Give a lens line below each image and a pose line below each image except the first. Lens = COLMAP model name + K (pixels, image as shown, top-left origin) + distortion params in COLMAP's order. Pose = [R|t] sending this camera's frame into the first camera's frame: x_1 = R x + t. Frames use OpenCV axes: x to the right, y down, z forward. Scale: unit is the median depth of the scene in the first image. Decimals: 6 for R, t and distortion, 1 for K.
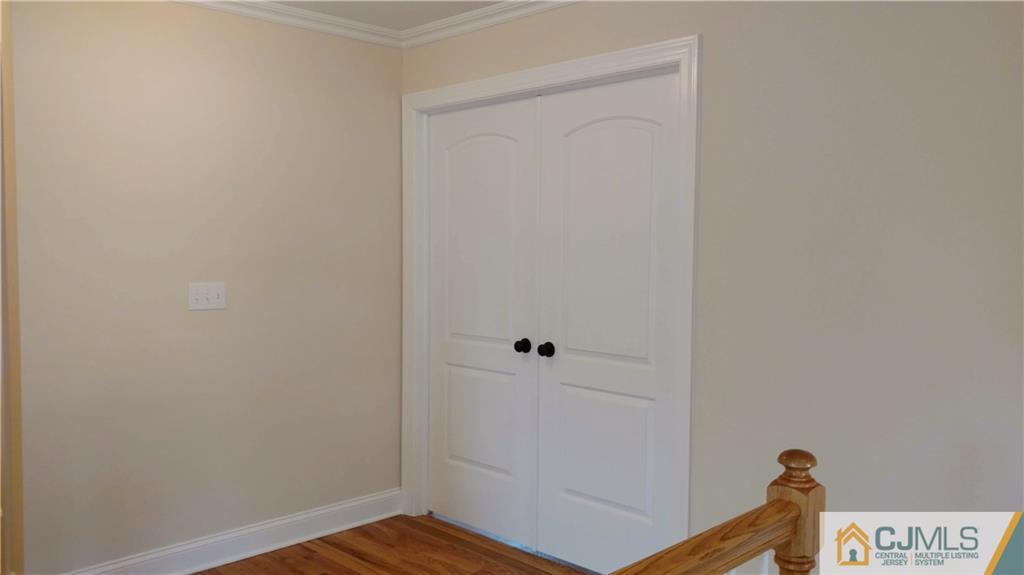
lens RADIAL K [[828.6, 0, 509.9], [0, 828.6, 288.7], [0, 0, 1]] dist [0.032671, -0.023401]
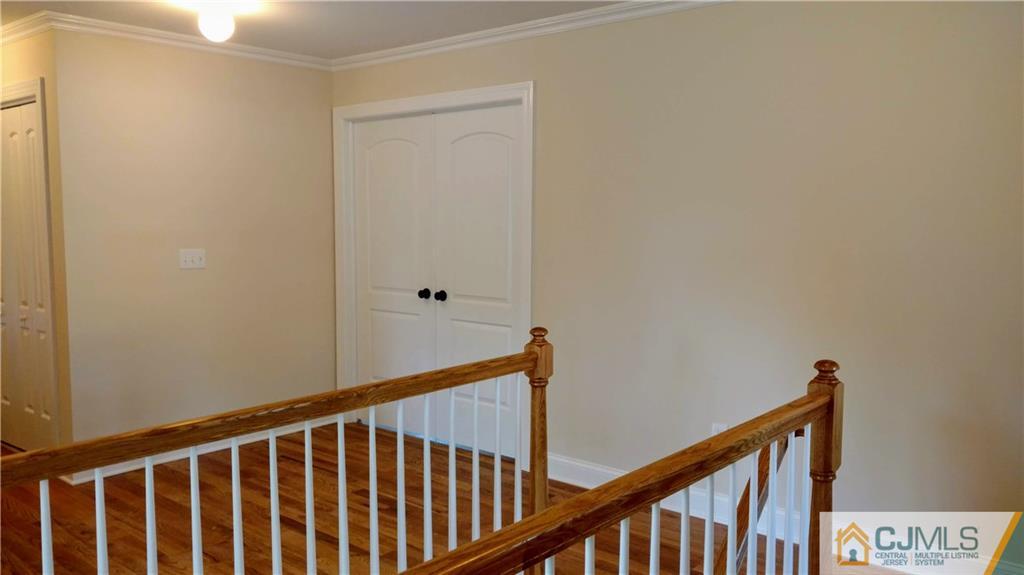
lens RADIAL K [[828.6, 0, 515.9], [0, 828.6, 287.6], [0, 0, 1]] dist [0.032671, -0.023401]
pose [[0.996228, -0.010985, 0.086074, 0.050480], [0.008096, 0.999395, 0.033837, 0.013592], [-0.086393, -0.033012, 0.995714, -0.408792]]
